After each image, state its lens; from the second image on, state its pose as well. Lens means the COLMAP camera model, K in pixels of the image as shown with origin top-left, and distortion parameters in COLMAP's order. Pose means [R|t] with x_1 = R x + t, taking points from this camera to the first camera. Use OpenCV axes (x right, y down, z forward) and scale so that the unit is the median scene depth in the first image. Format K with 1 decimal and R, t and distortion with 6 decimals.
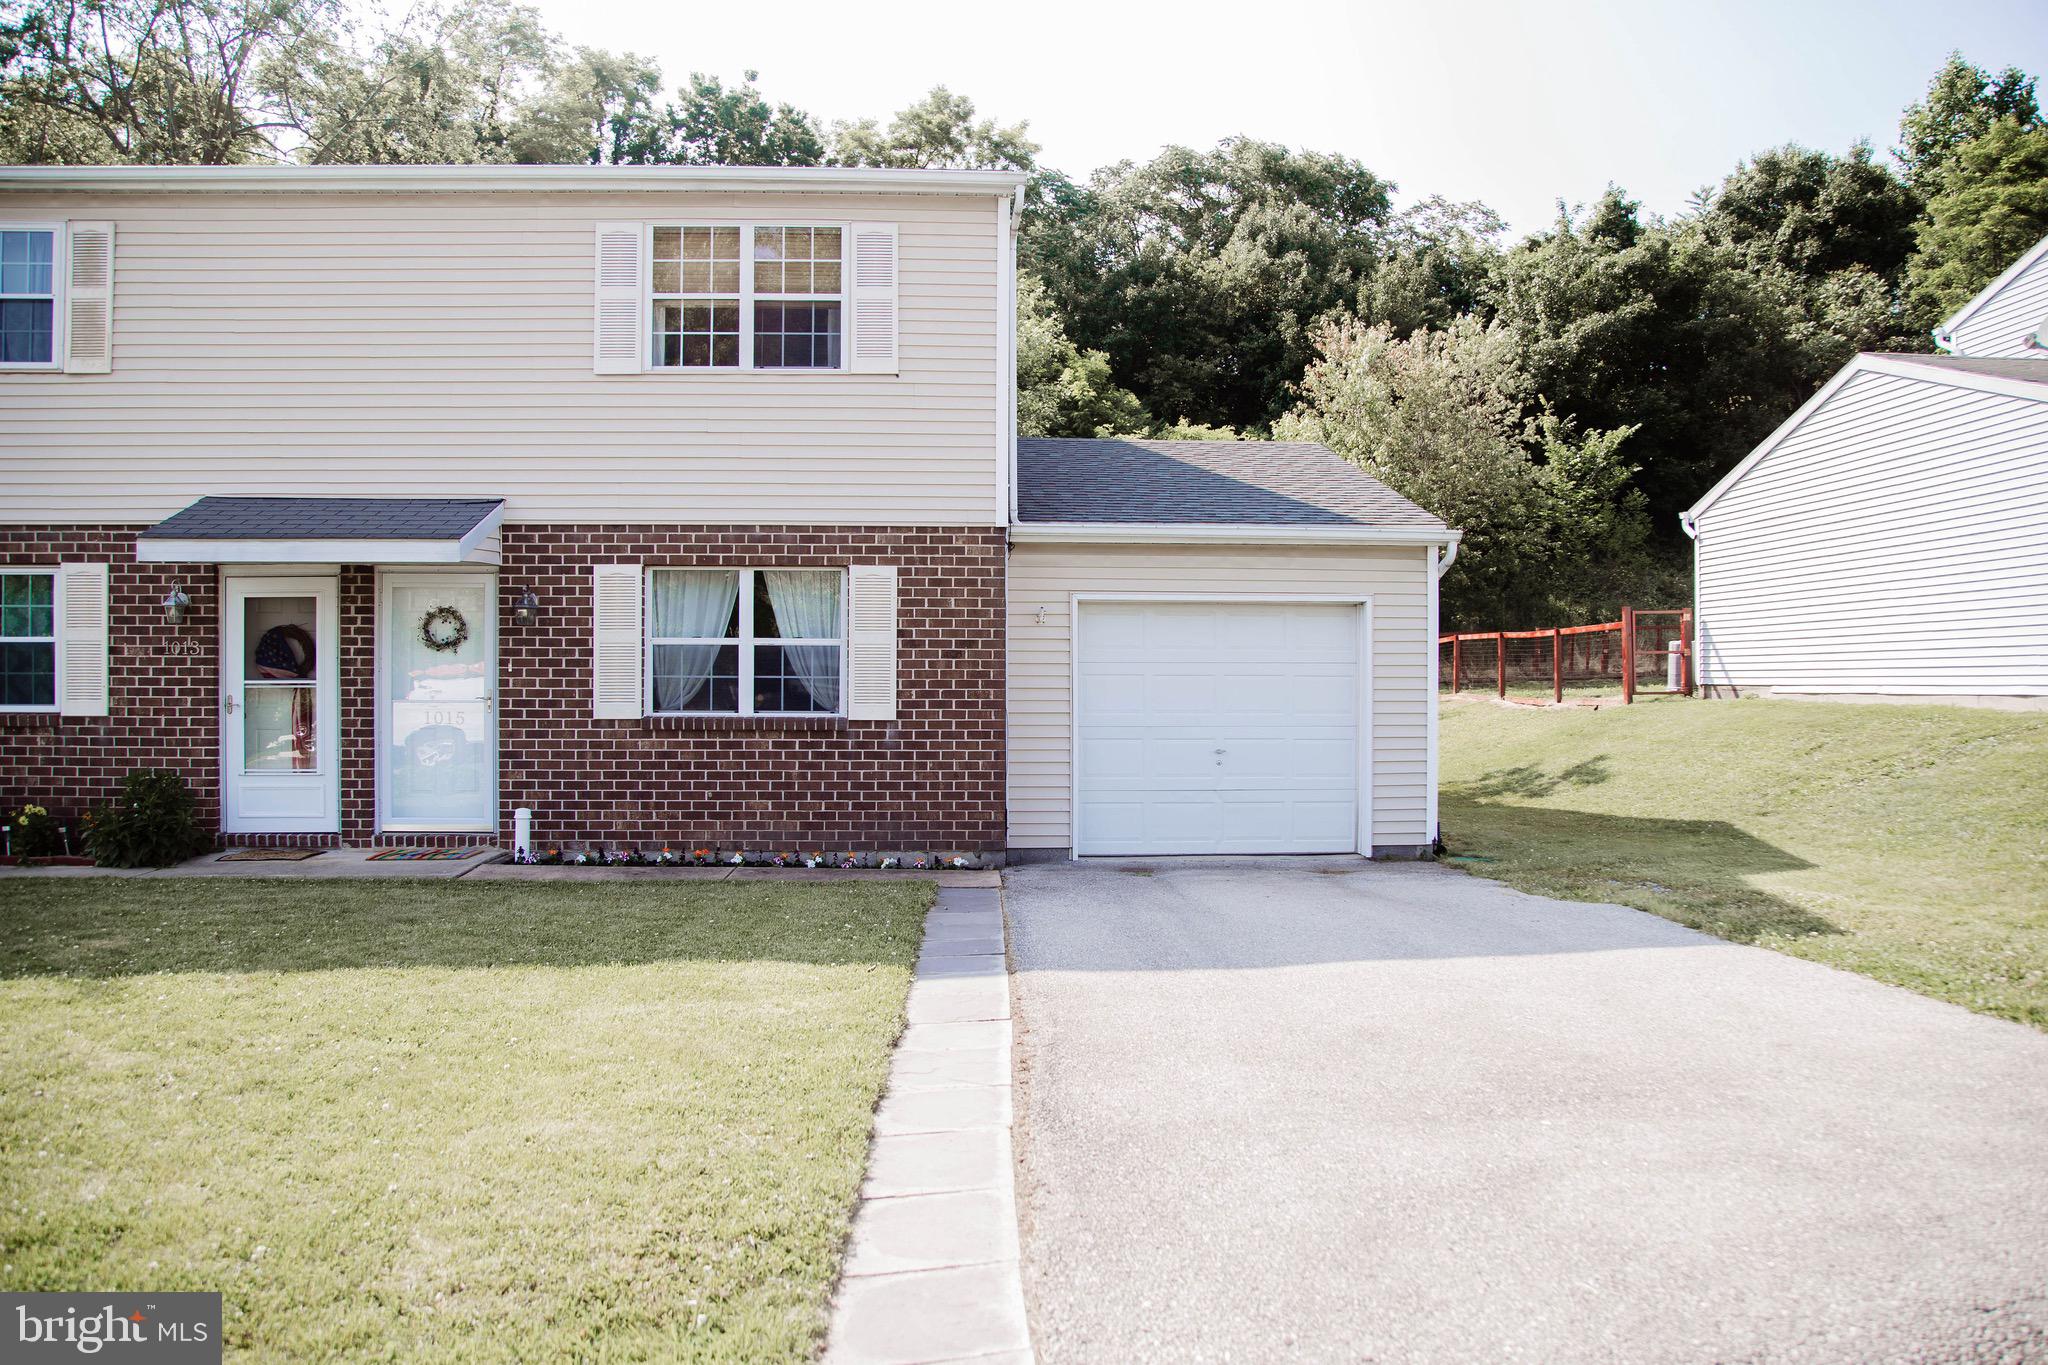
lens RADIAL K [[1478.7, 0, 1044.3], [0, 1478.7, 682.1], [0, 0, 1]] dist [-0.128448, 0.073971]
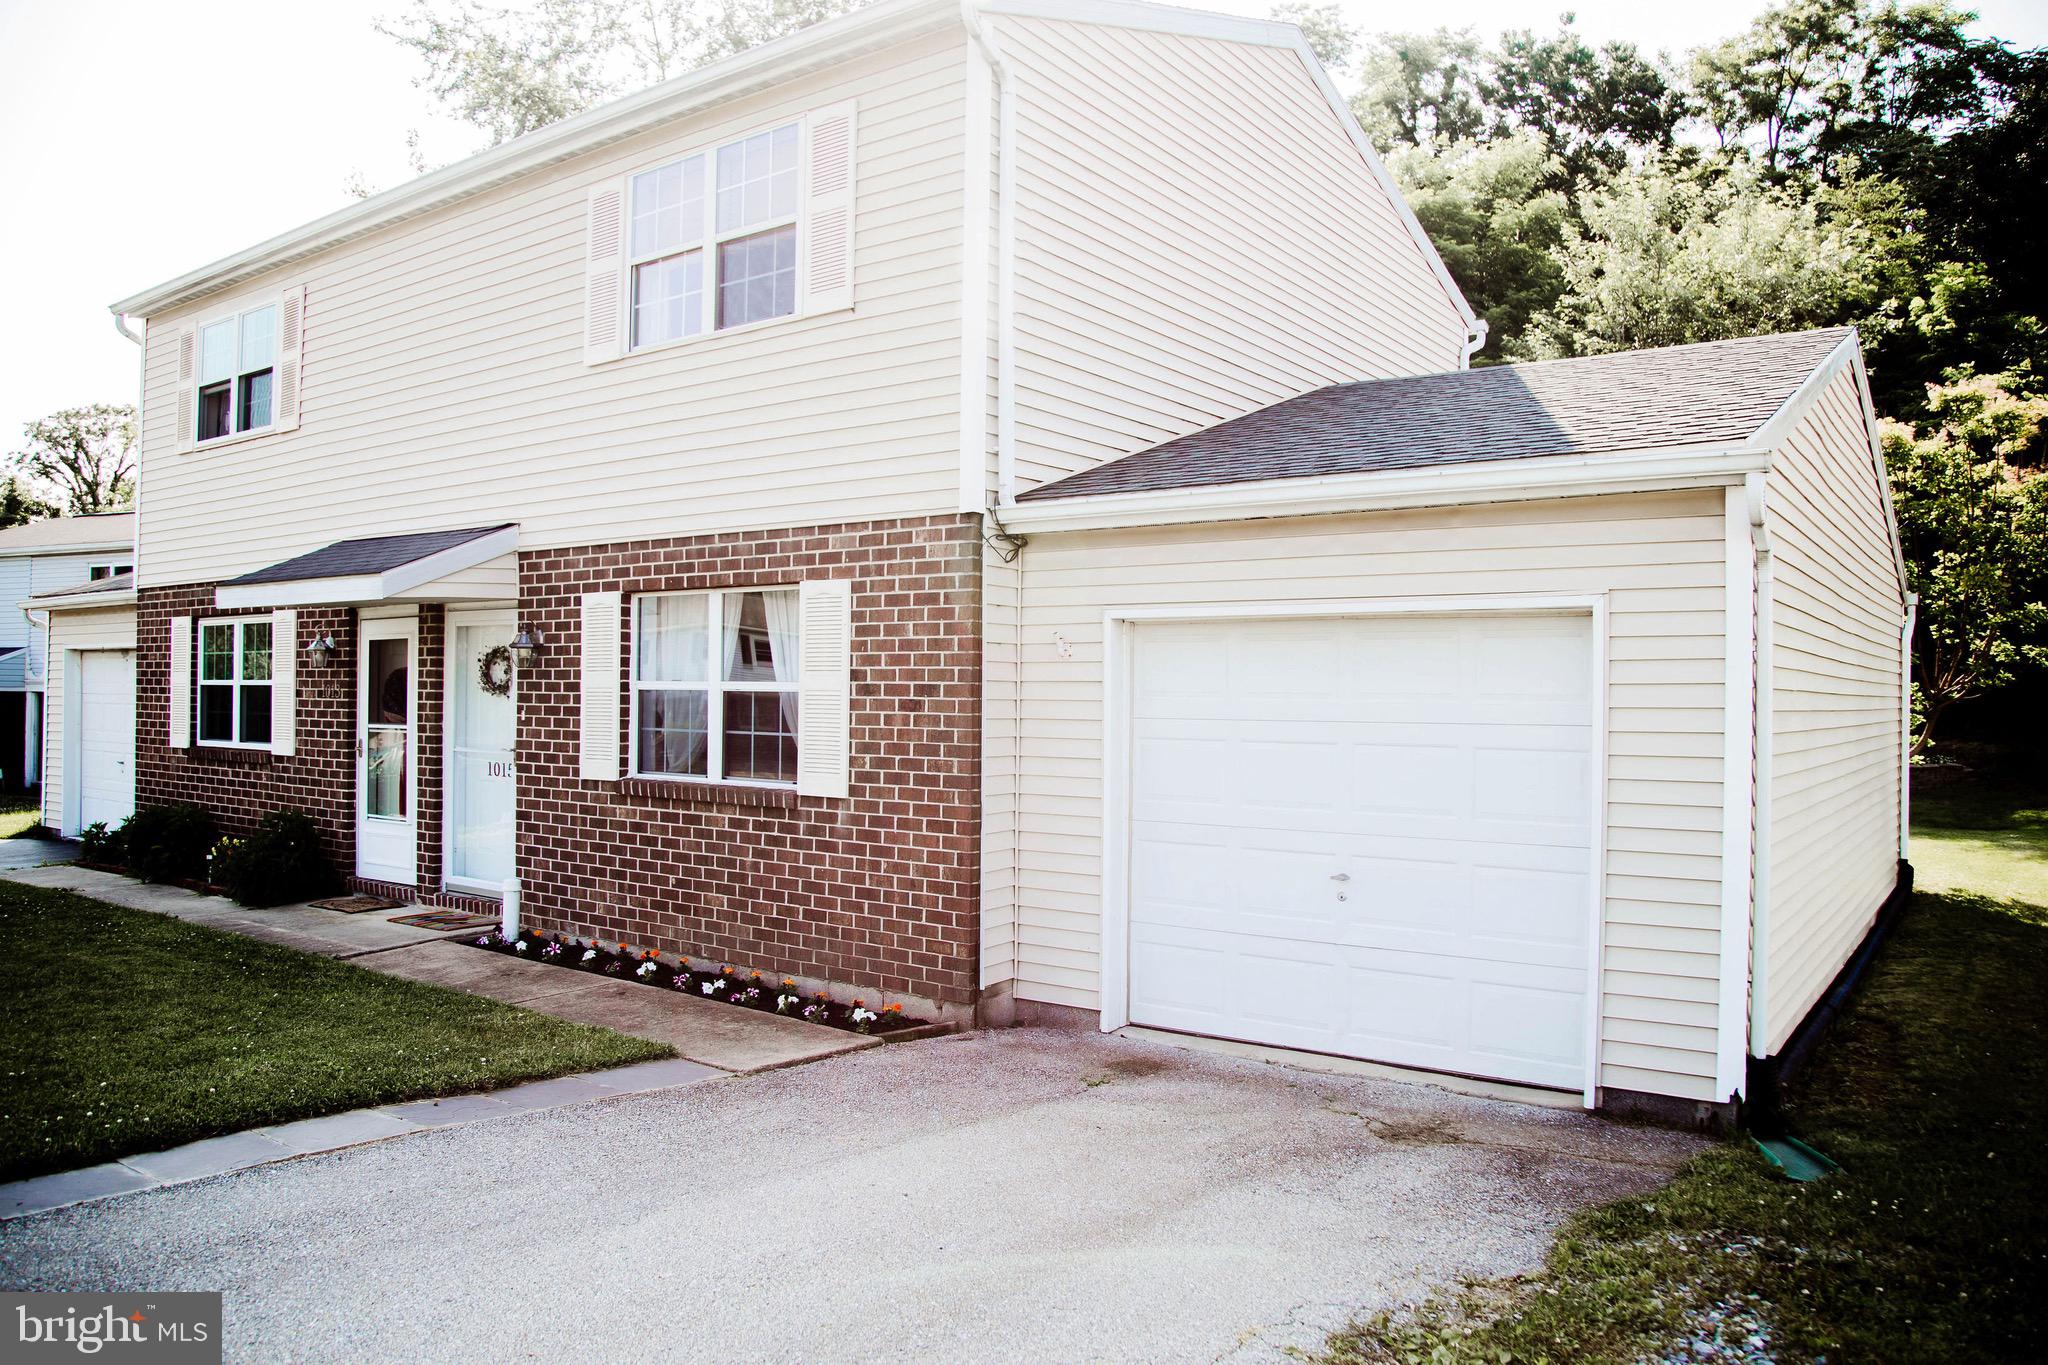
lens RADIAL K [[1478.7, 0, 1044.3], [0, 1478.7, 682.1], [0, 0, 1]] dist [-0.128448, 0.073971]
pose [[0.761876, -0.000198, -0.647723, 0.427076], [-0.008719, 0.999906, -0.010561, -0.023034], [0.647664, 0.013693, 0.761803, 0.525775]]
